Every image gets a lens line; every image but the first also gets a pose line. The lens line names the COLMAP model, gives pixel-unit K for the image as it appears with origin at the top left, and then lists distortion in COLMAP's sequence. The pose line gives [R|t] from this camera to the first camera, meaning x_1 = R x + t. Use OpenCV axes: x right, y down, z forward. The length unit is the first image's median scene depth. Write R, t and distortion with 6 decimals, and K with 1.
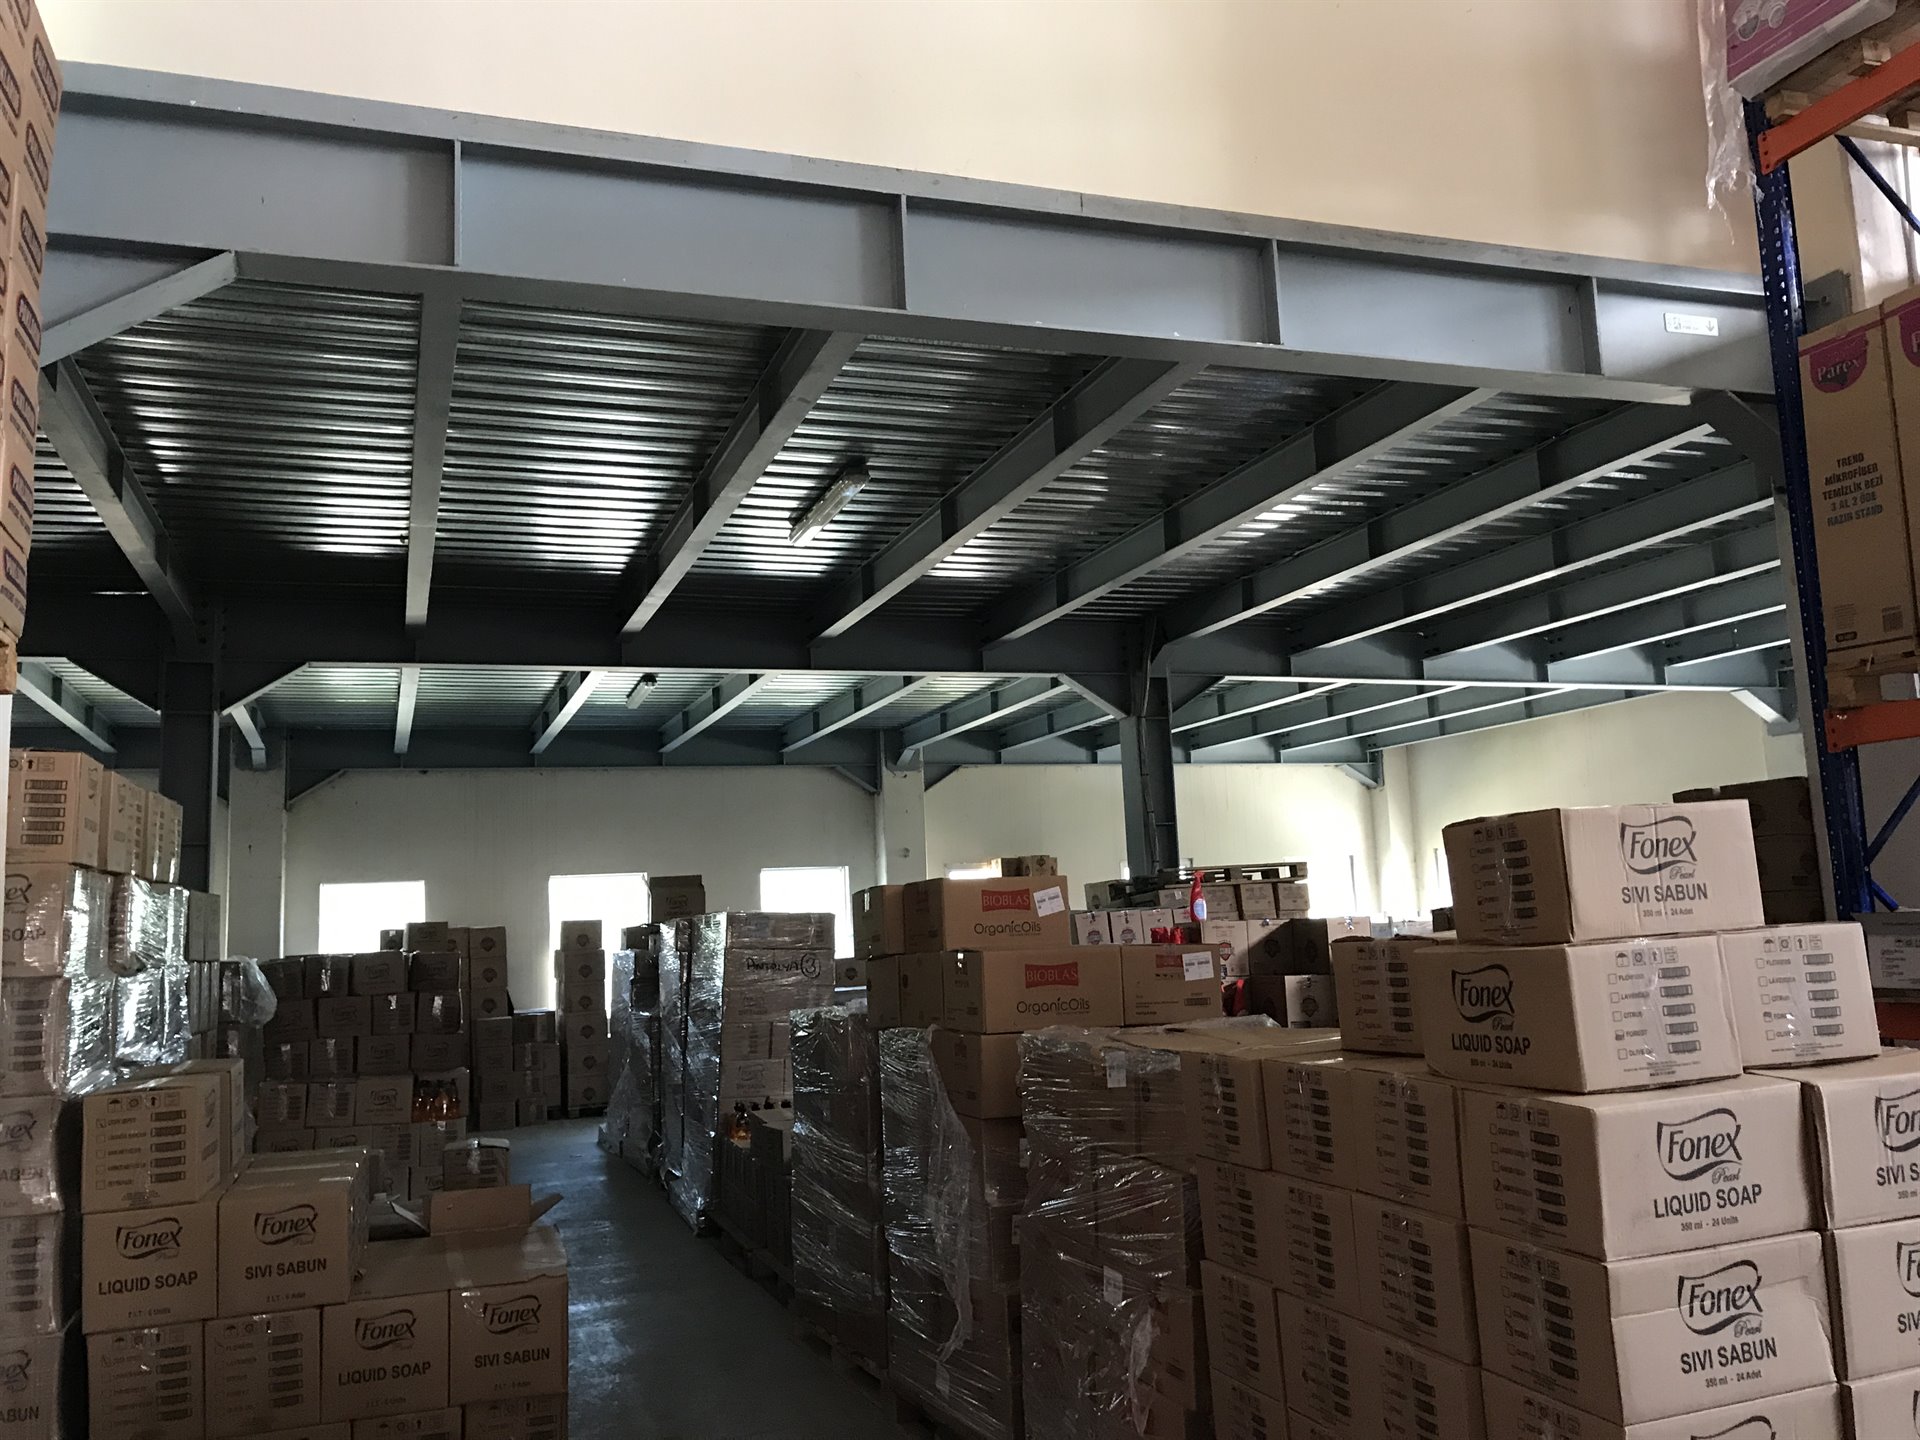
lens RADIAL K [[1558.6, 0, 952.1], [0, 1558.6, 725.3], [0, 0, 1]] dist [0.028503, -0.029290]
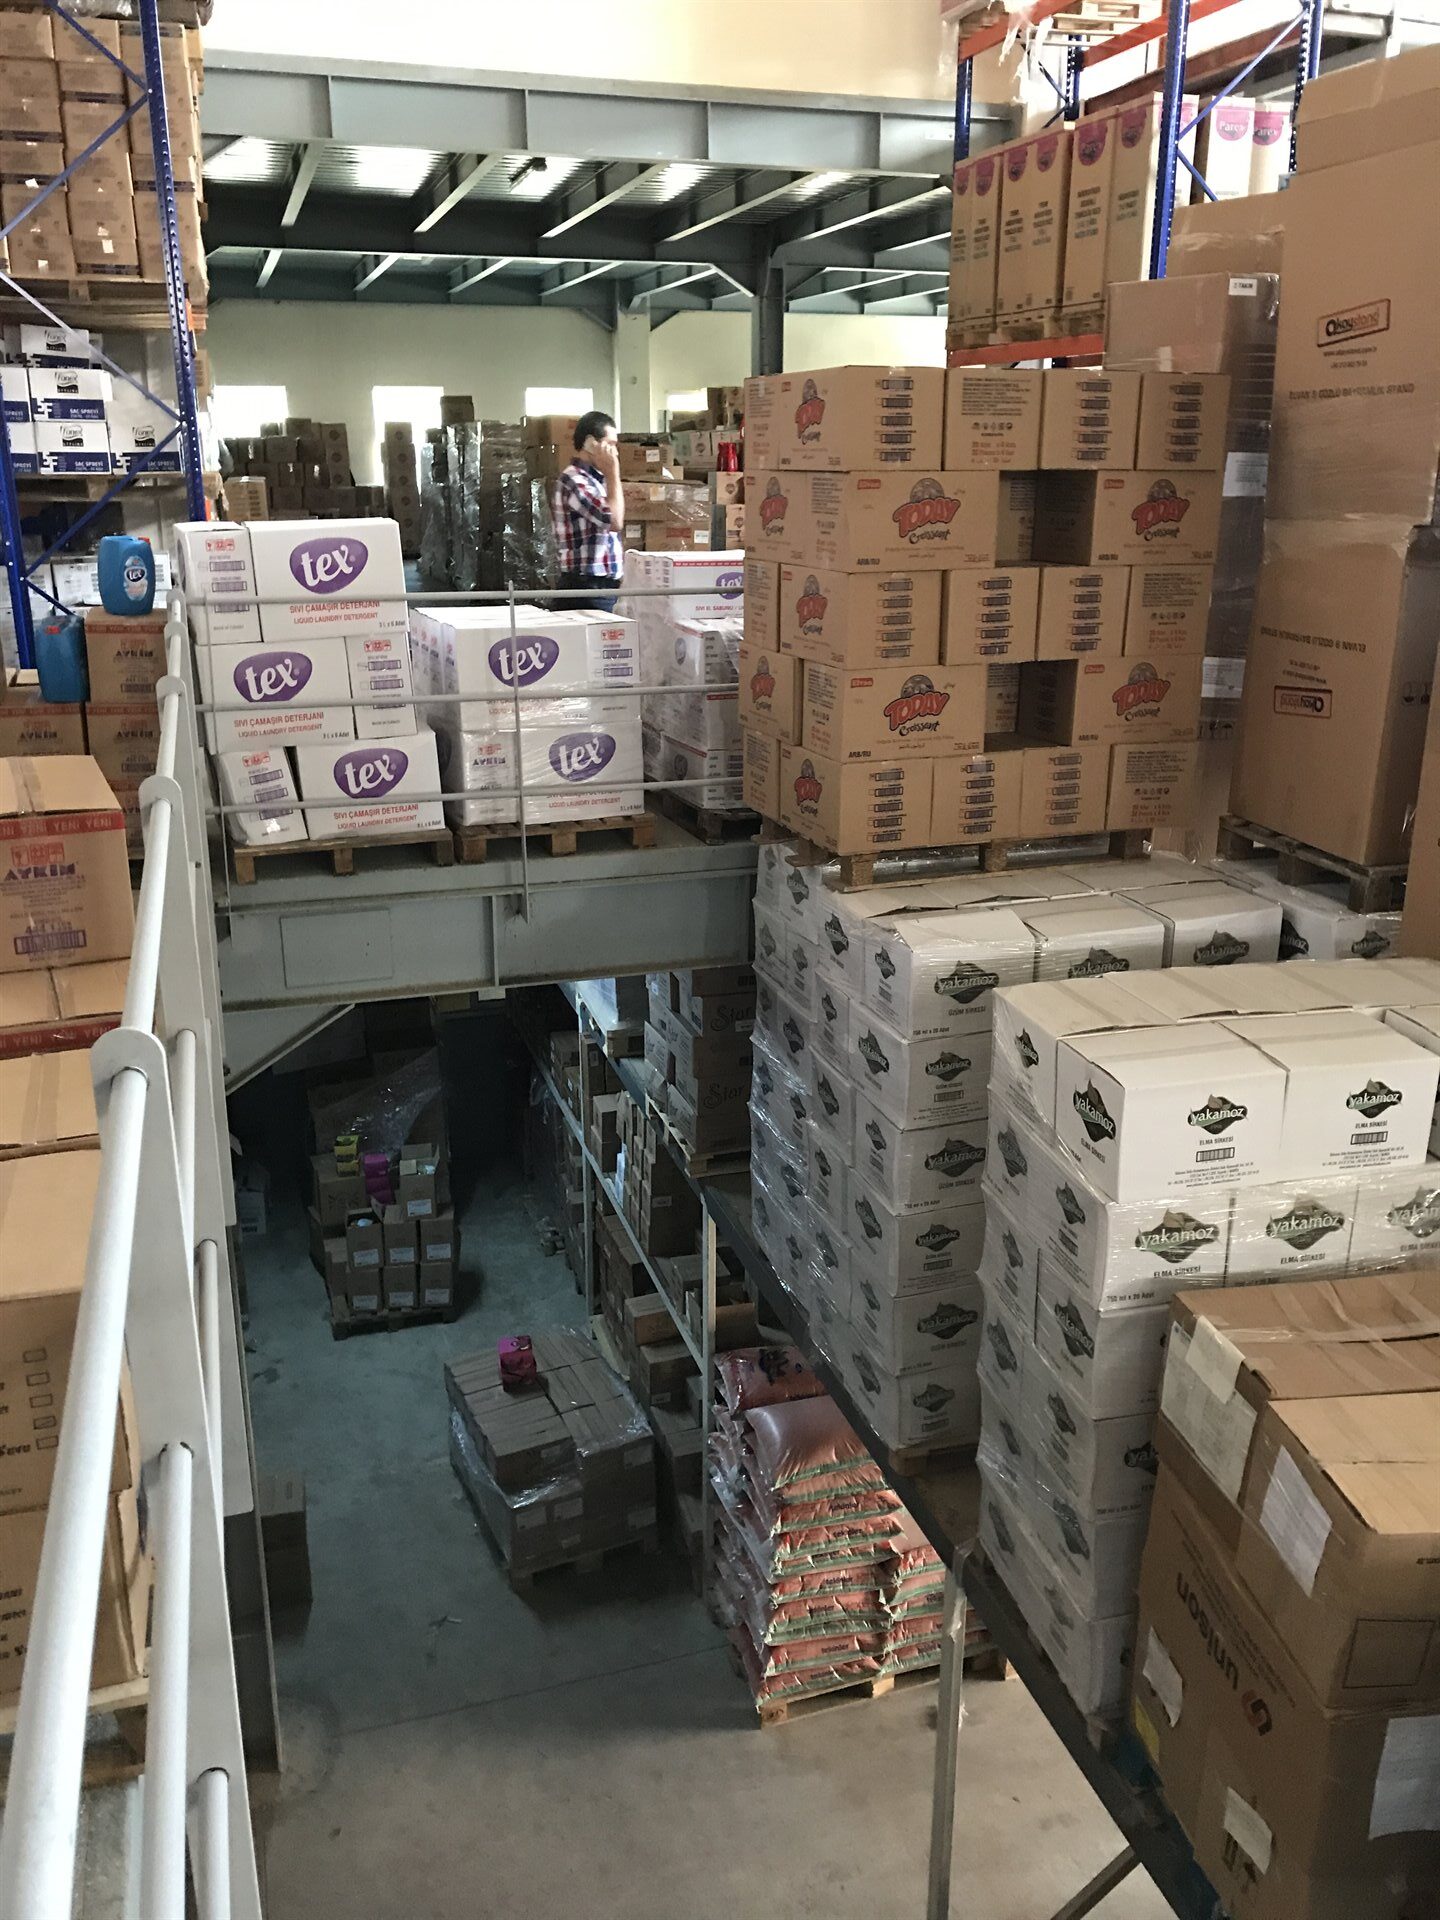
lens RADIAL K [[1558.6, 0, 731.6], [0, 1558.6, 944.1], [0, 0, 1]] dist [0.028503, -0.029290]
pose [[0.998614, 0.050624, -0.014375, 0.121796], [-0.039735, 0.904426, 0.424776, -0.067974], [0.034505, -0.423616, 0.905184, -0.527437]]
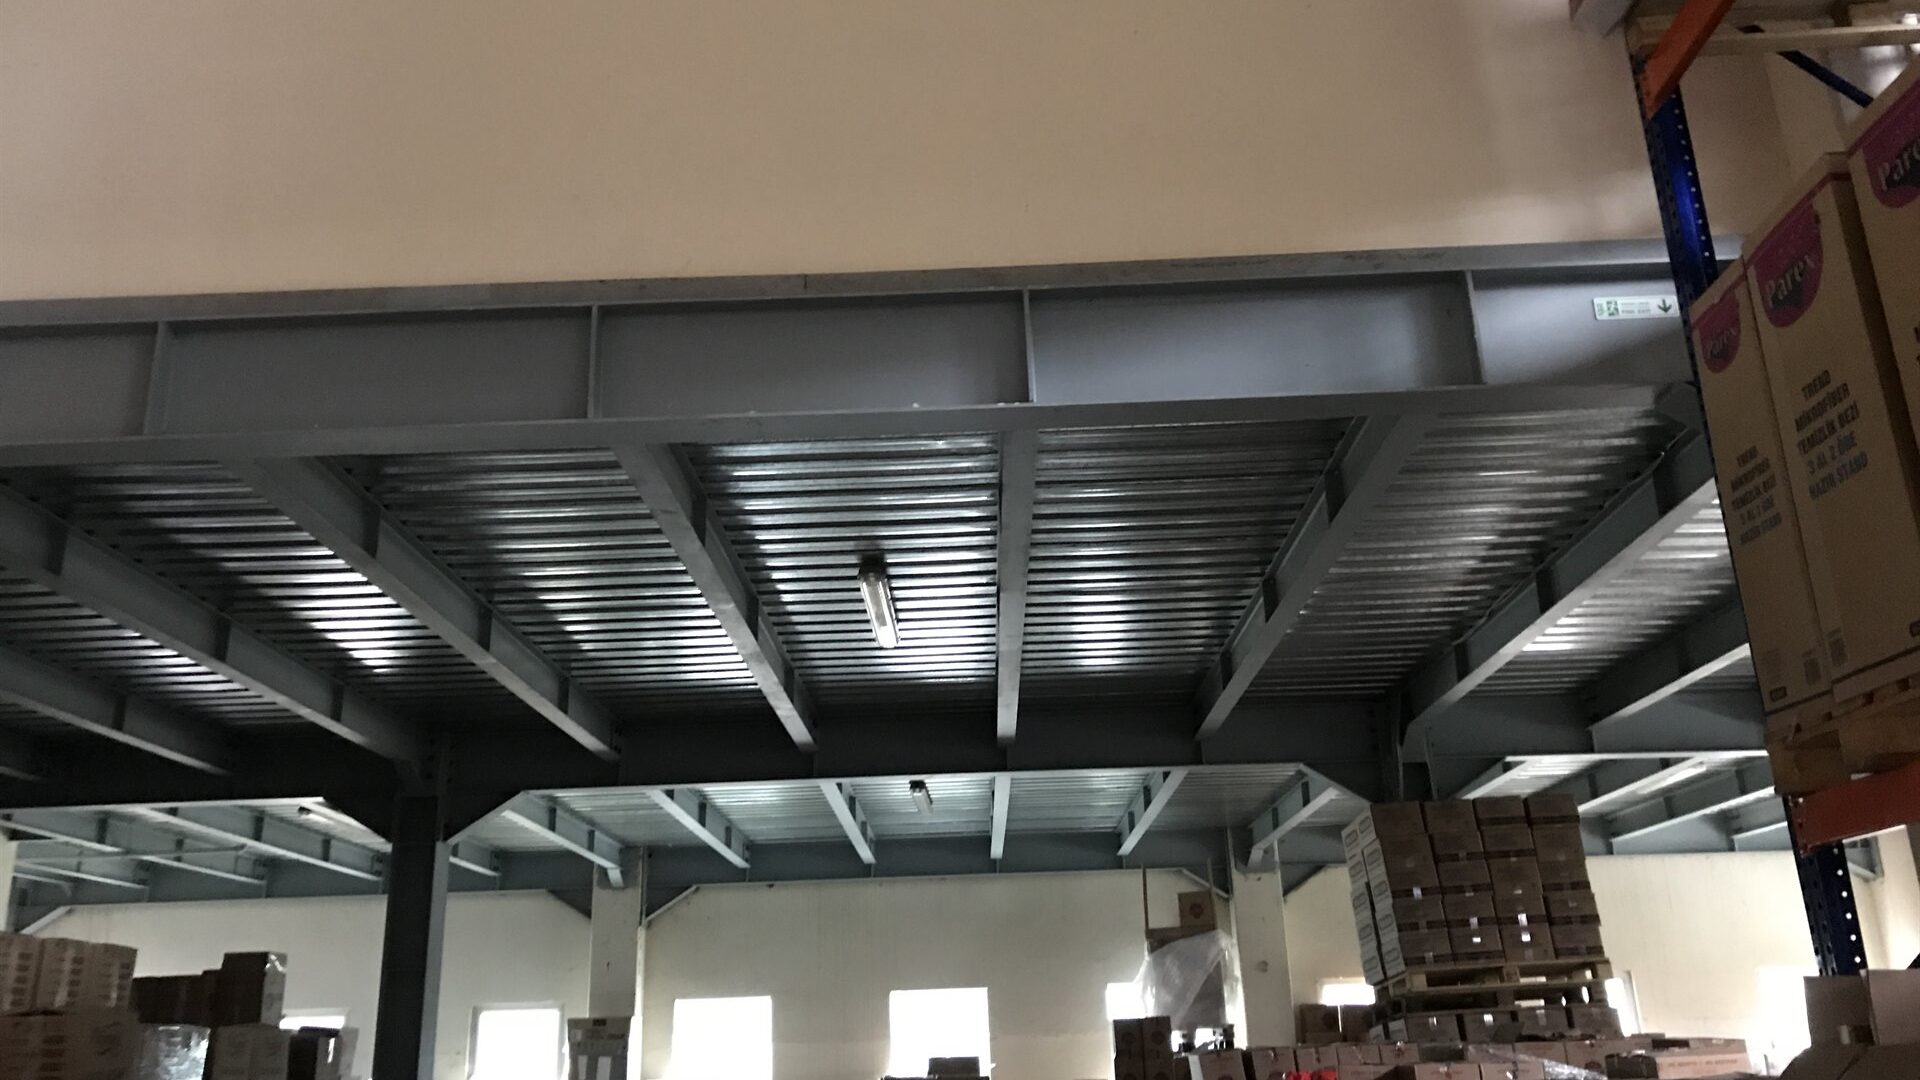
lens RADIAL K [[1561.9, 0, 951.9], [0, 1561.9, 558.1], [0, 0, 1]] dist [0.026263, -0.040137]
pose [[0.933655, -0.094931, -0.345363, 0.173593], [0.035857, 0.984166, -0.173584, 0.000192], [0.356373, 0.149684, 0.922276, 0.061529]]
